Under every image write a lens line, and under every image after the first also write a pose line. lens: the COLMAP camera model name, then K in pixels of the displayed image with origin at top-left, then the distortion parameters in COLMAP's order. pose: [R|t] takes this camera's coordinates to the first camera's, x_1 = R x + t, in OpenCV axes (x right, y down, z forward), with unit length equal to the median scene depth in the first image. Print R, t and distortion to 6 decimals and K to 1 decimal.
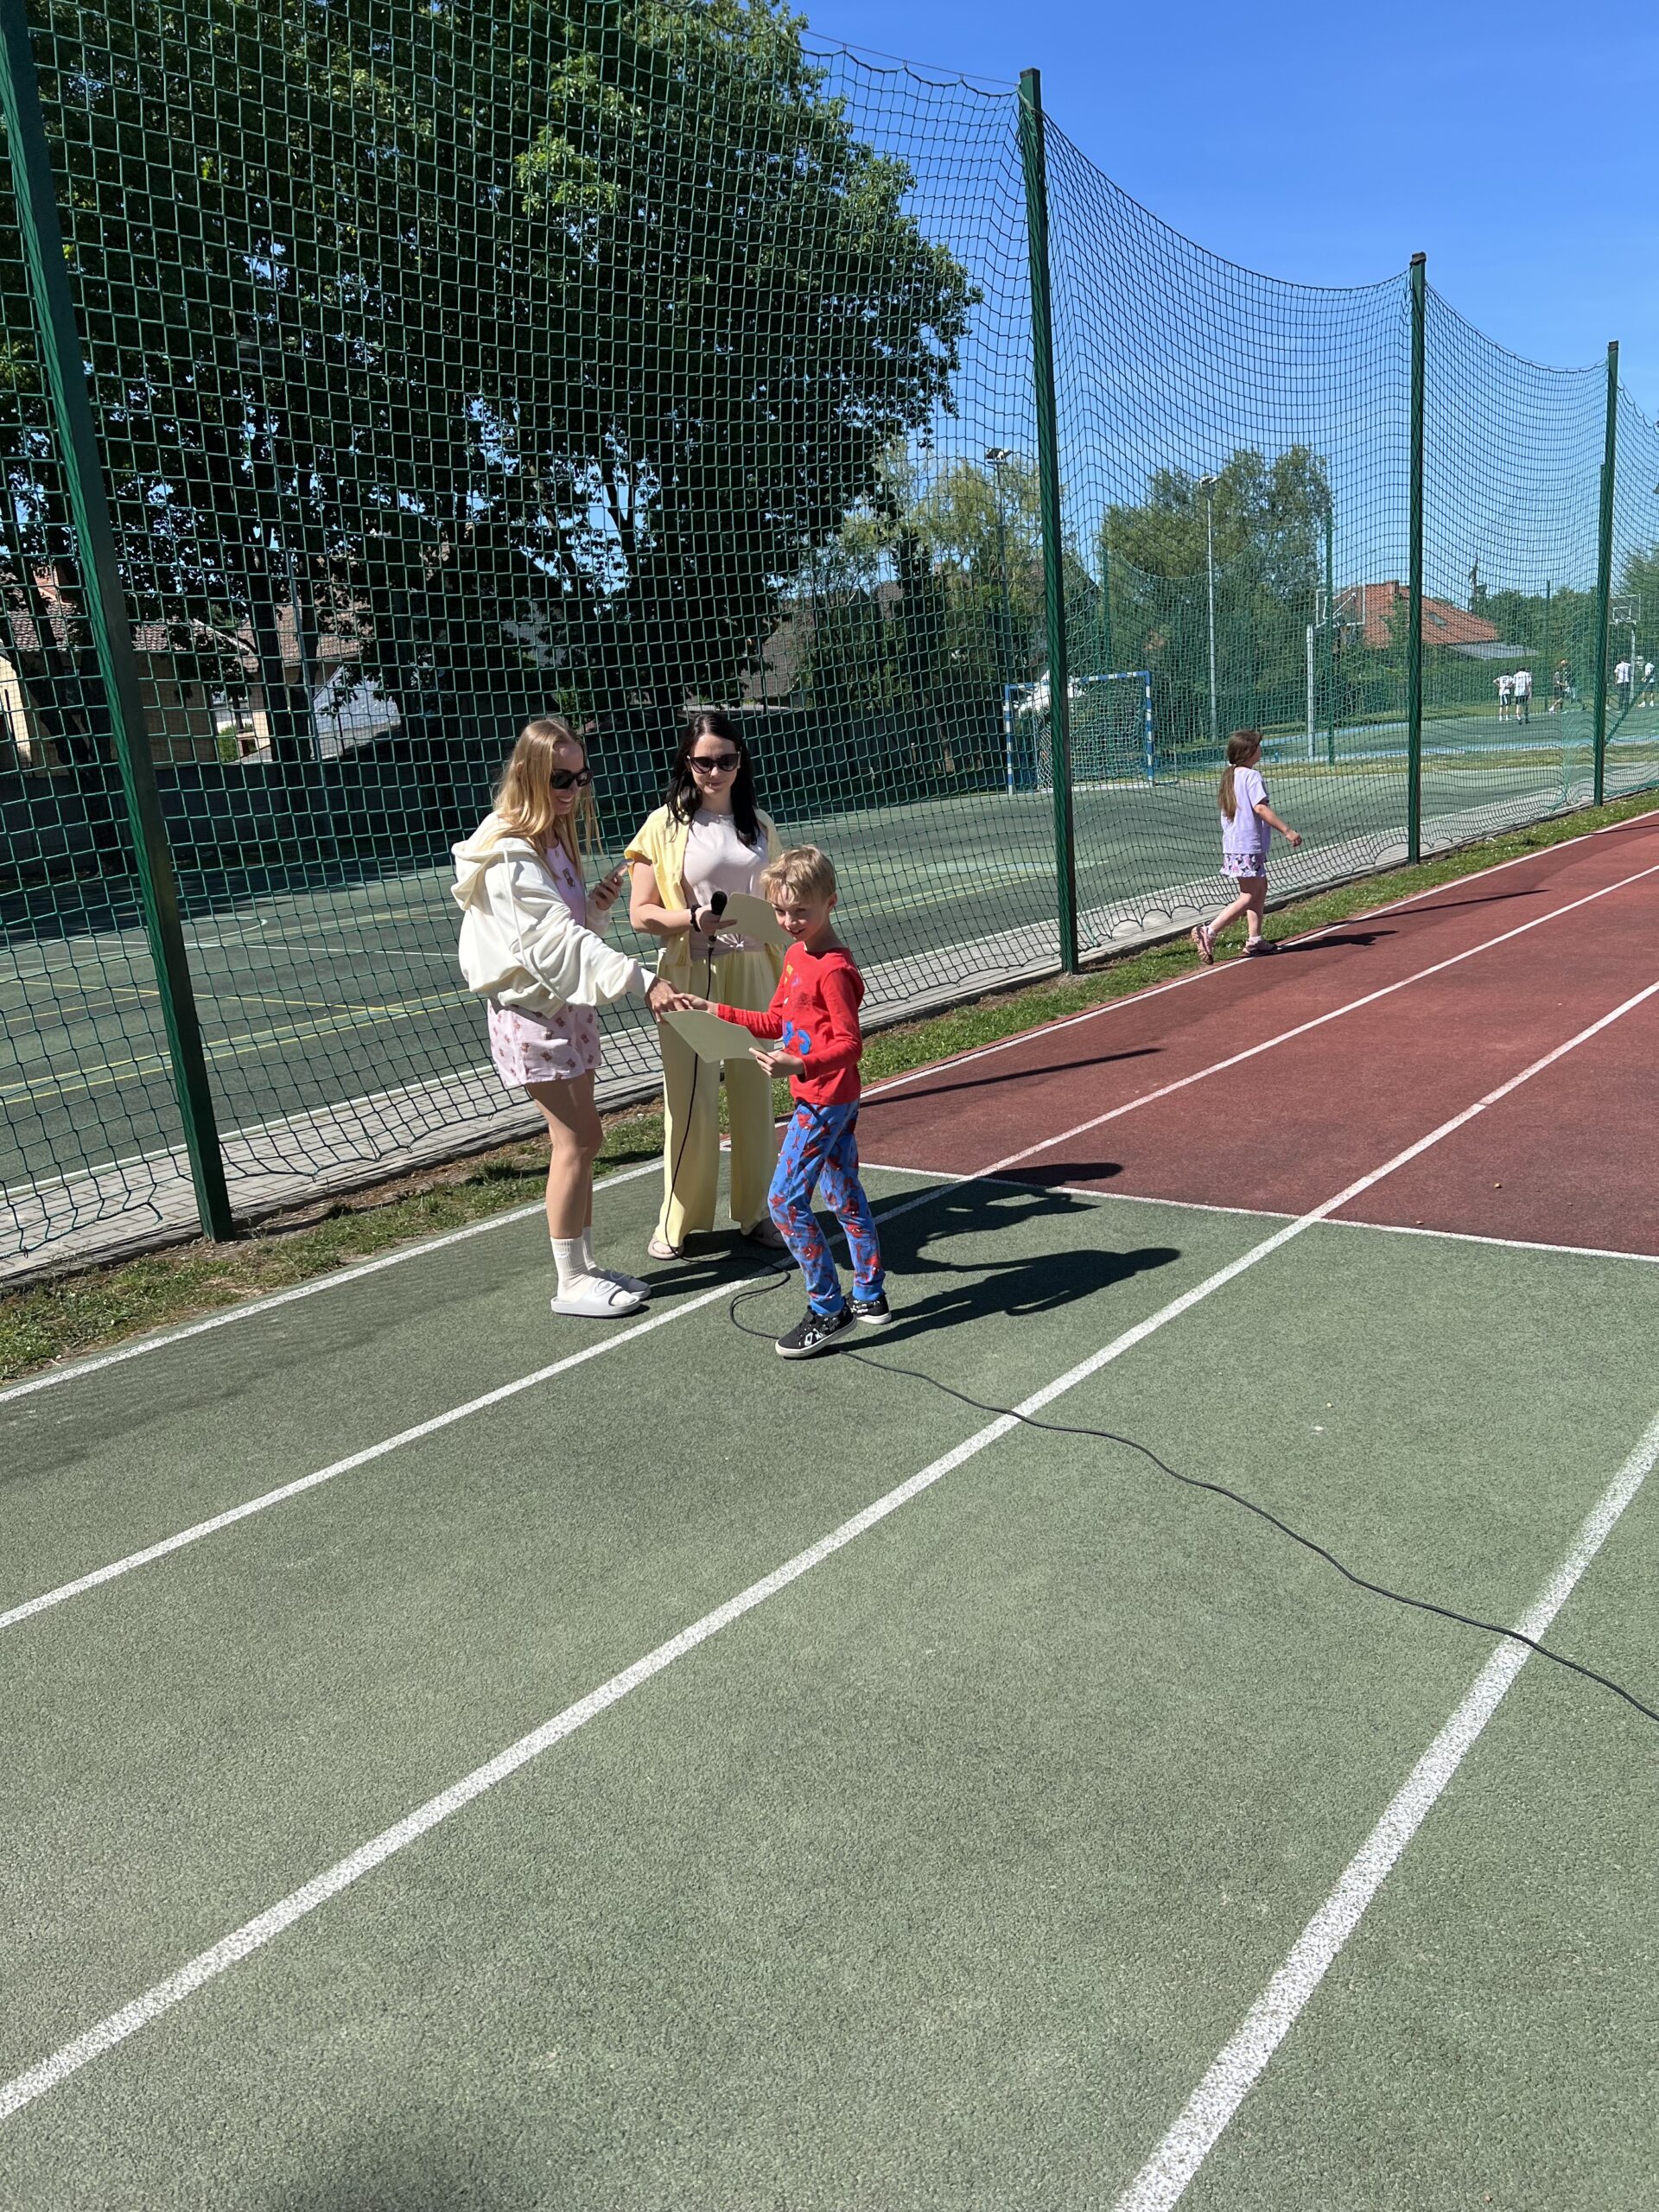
lens RADIAL K [[1670.5, 0, 868.9], [0, 1670.5, 1122.4], [0, 0, 1]] dist [0.037956, -0.058240]
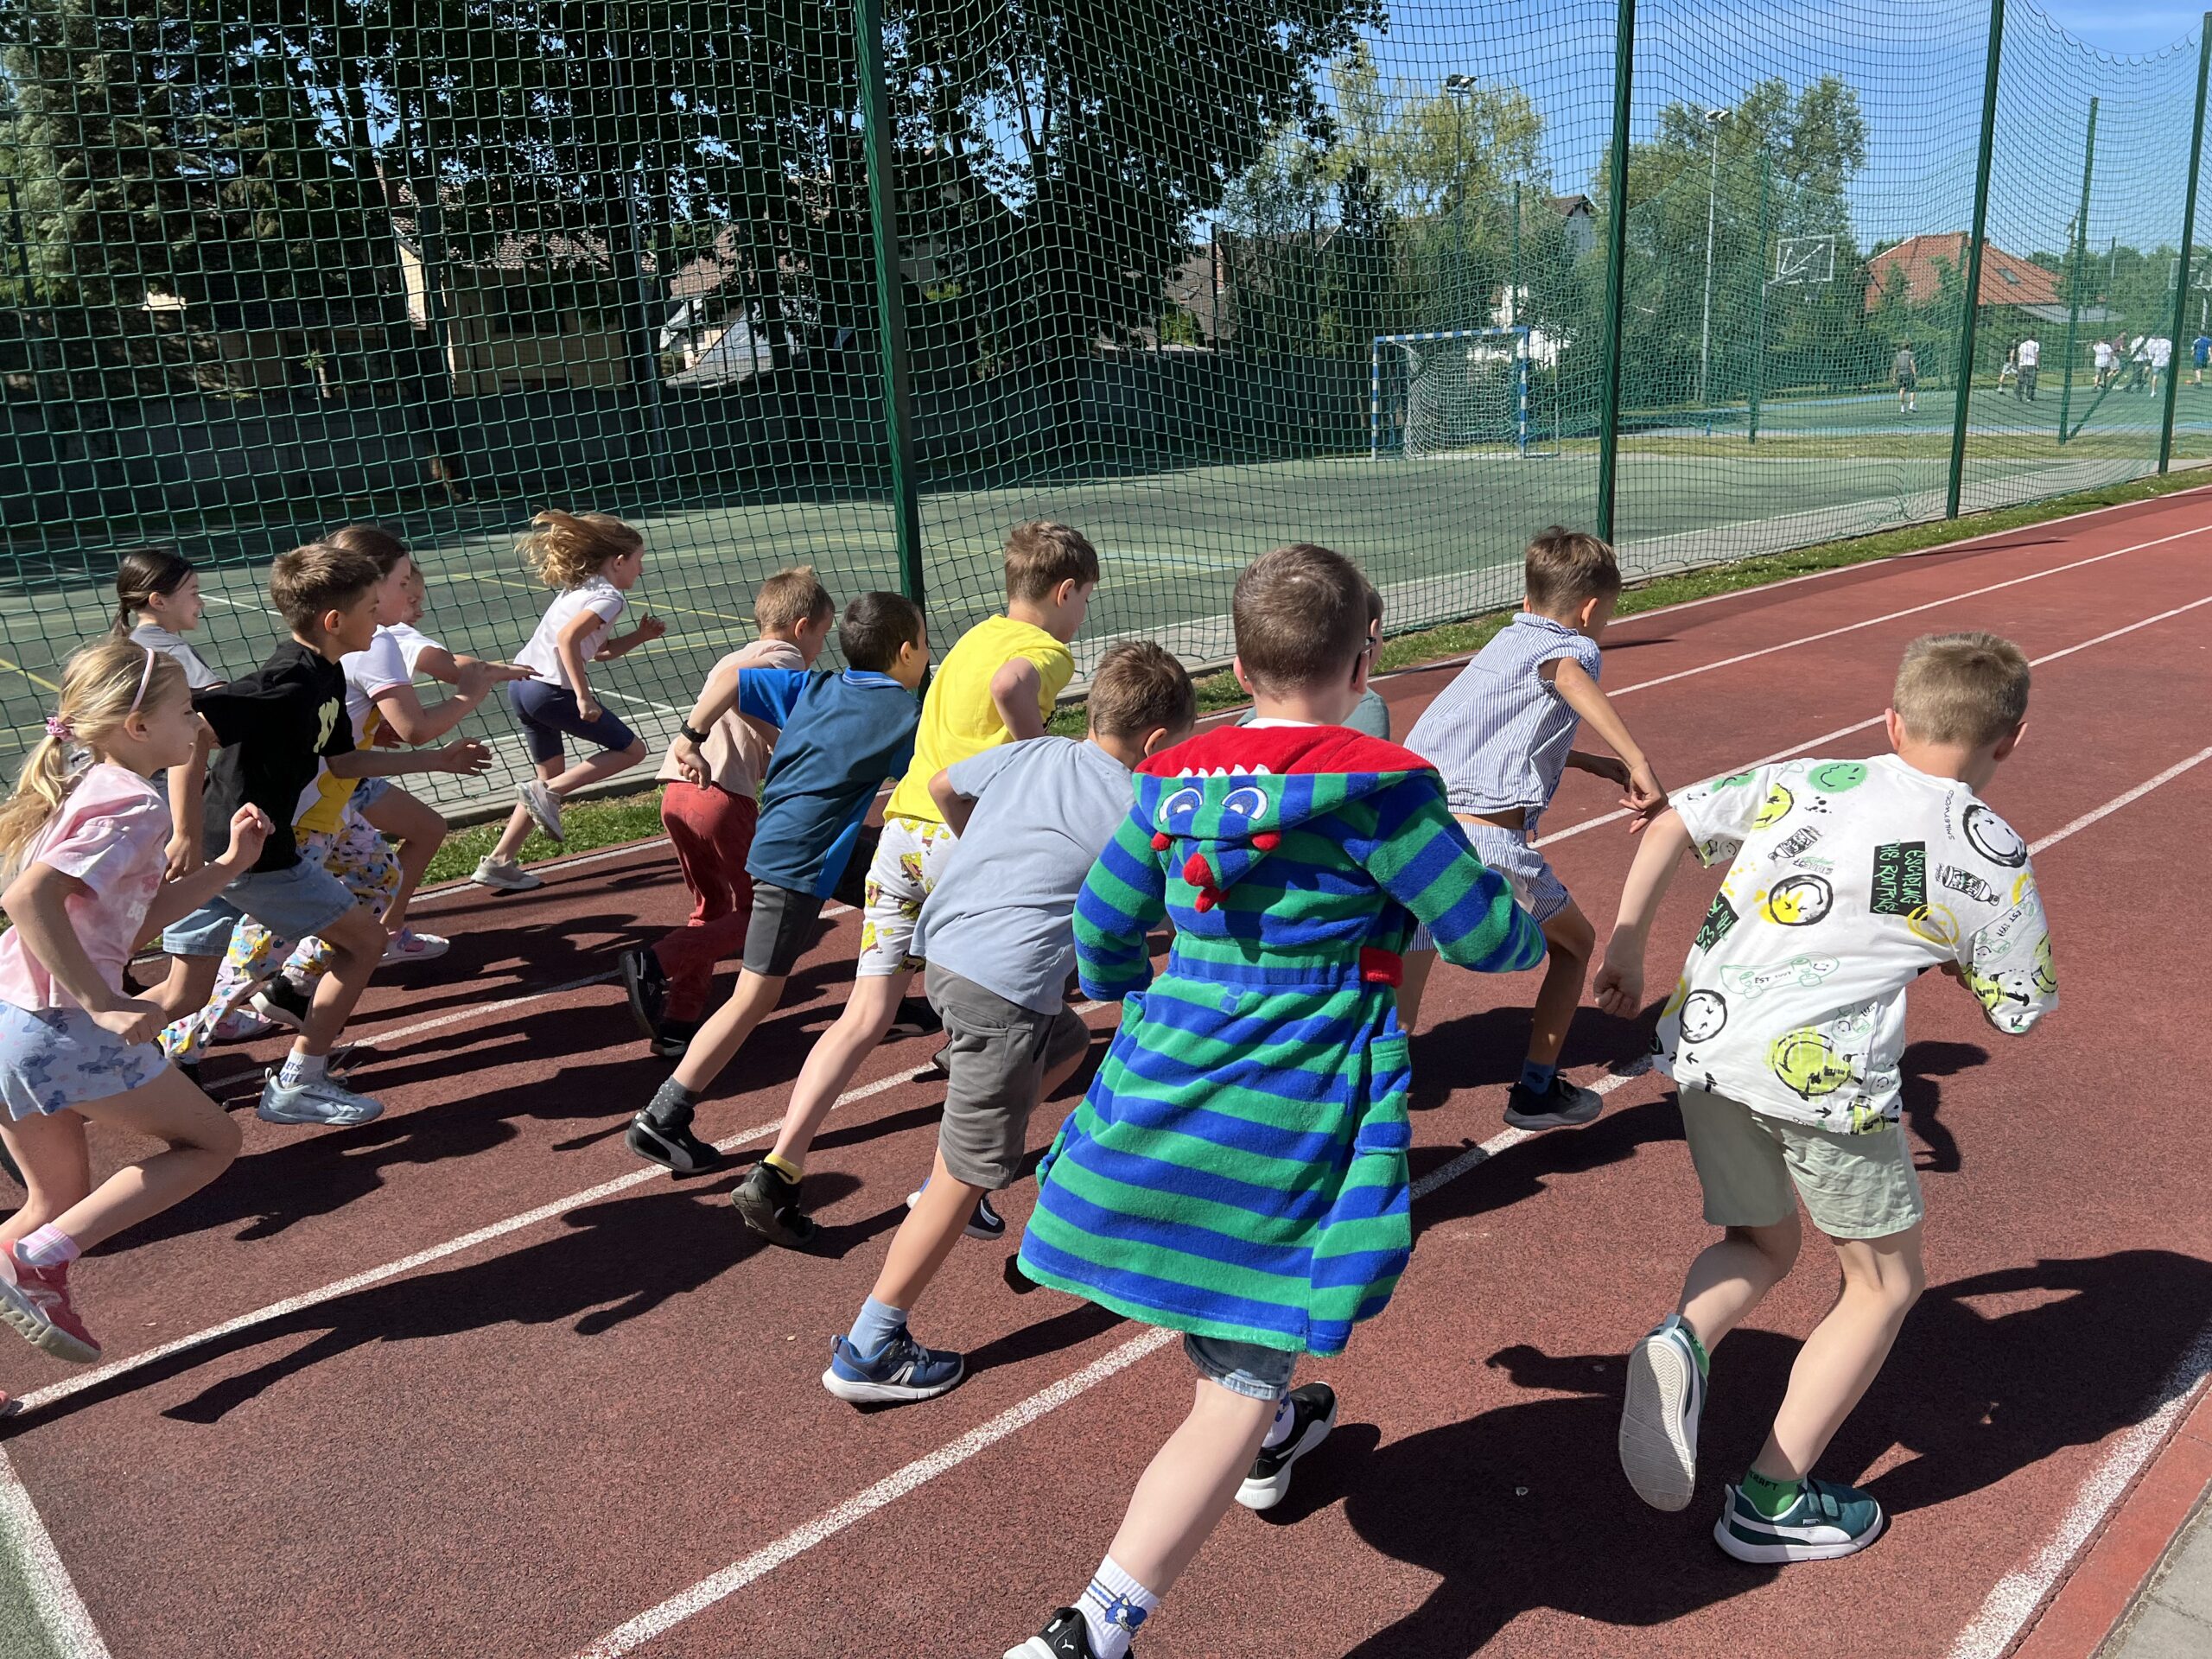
lens RADIAL K [[1670.5, 0, 1095.2], [0, 1670.5, 833.7], [0, 0, 1]] dist [0.037956, -0.058240]
pose [[0.983057, 0.085788, -0.161986, 0.688415], [-0.078812, 0.995683, 0.049022, -0.181827], [0.165492, -0.035425, 0.985575, 0.489335]]
